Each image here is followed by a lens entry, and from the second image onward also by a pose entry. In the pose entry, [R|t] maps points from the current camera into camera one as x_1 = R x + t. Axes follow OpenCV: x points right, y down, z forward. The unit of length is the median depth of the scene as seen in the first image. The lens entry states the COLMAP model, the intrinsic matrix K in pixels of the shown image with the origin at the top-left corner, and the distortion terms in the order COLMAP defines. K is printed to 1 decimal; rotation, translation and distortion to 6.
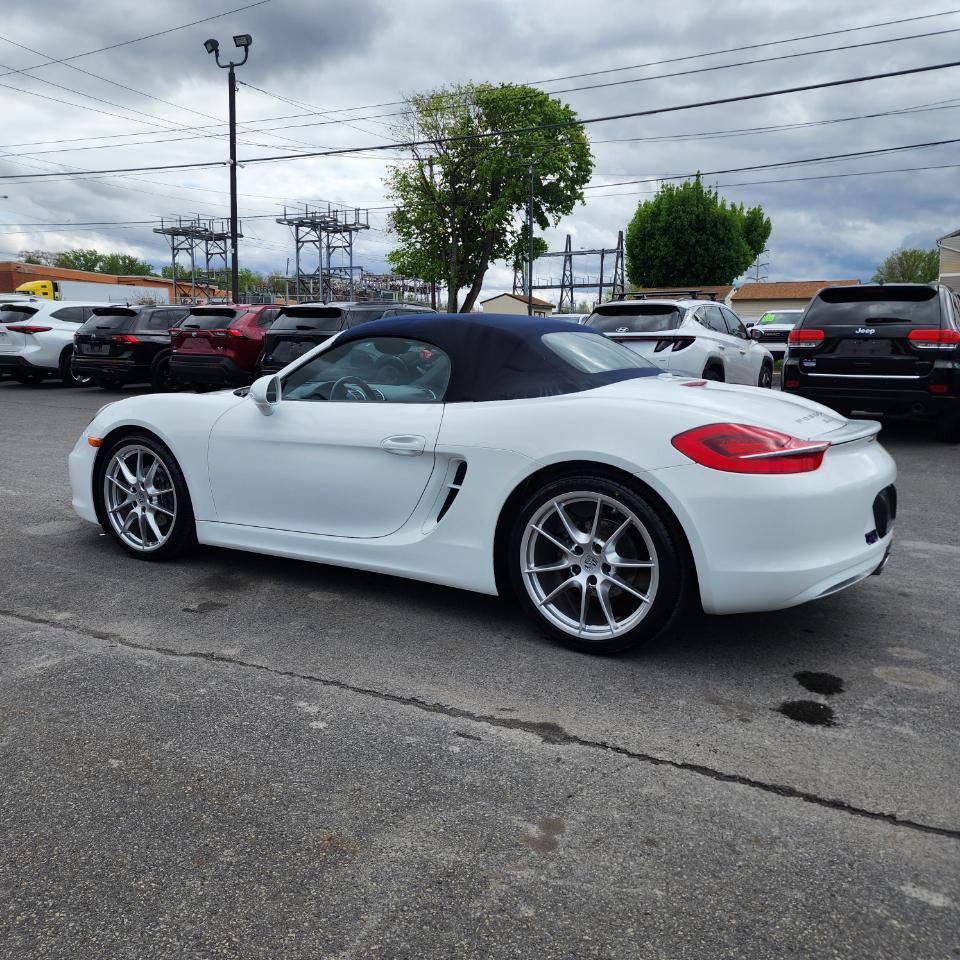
lens RADIAL K [[848.6, 0, 479.2], [0, 848.6, 480.6], [0, 0, 1]] dist [0.063960, -0.054284]
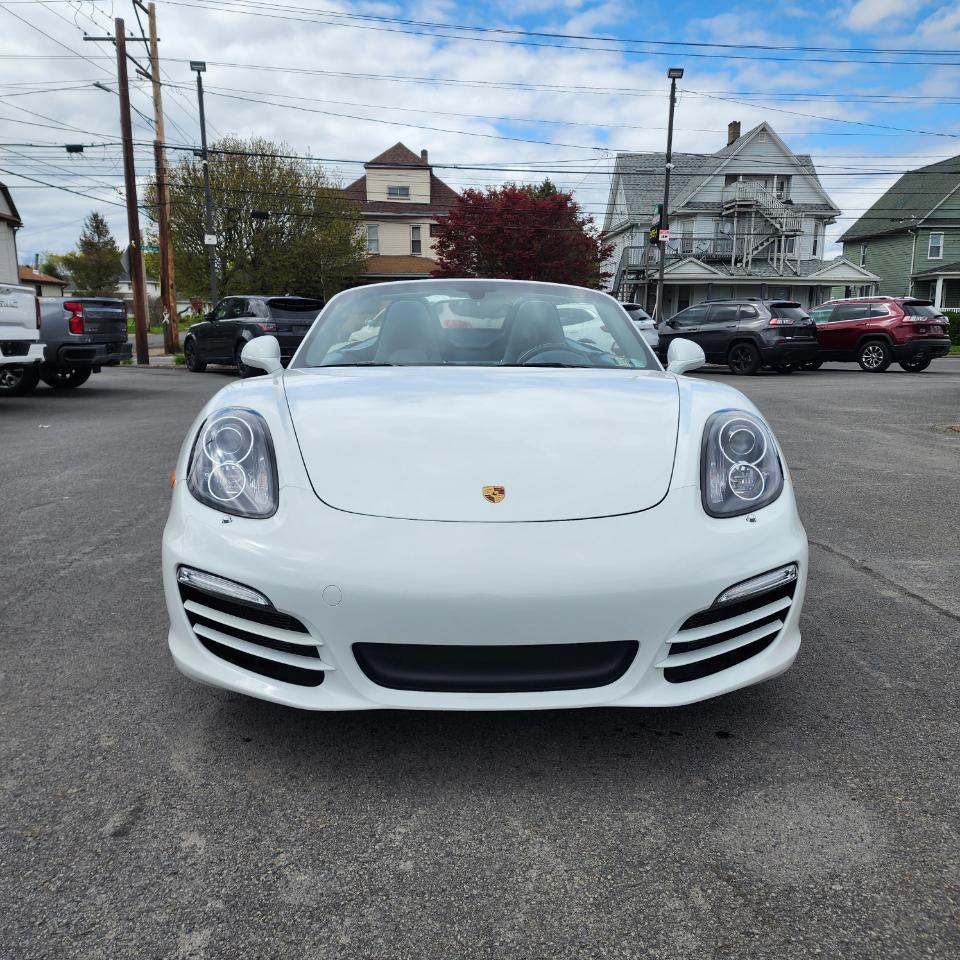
lens RADIAL K [[848.6, 0, 490.9], [0, 848.6, 482.5], [0, 0, 1]] dist [0.063960, -0.054284]
pose [[-0.537233, -0.161241, 0.827878, -0.342179], [0.124779, 0.955561, 0.267082, -0.090490], [-0.834153, 0.246787, -0.493240, 0.609548]]
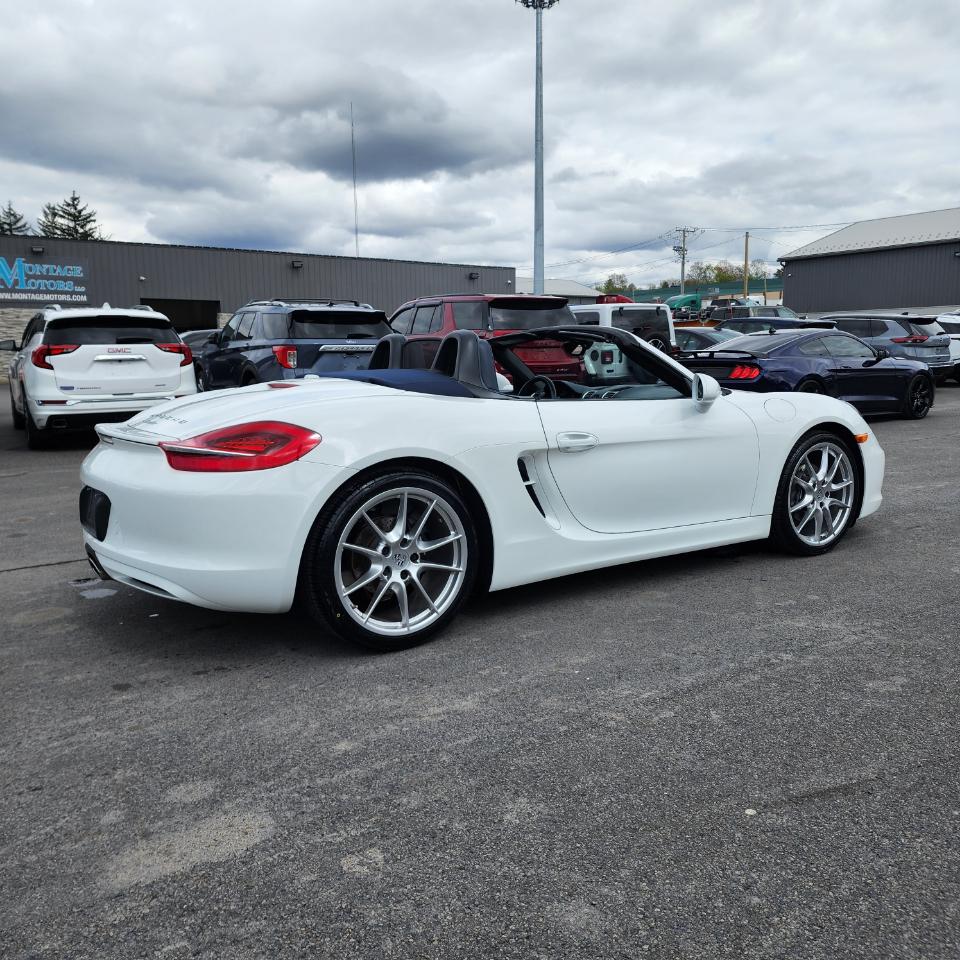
lens RADIAL K [[848.6, 0, 495.1], [0, 848.6, 473.6], [0, 0, 1]] dist [0.063960, -0.054284]
pose [[-0.446964, 0.123507, -0.885985, 0.365331], [-0.130982, 0.970713, 0.201396, -0.087415], [0.884911, 0.206065, -0.417697, 0.587478]]
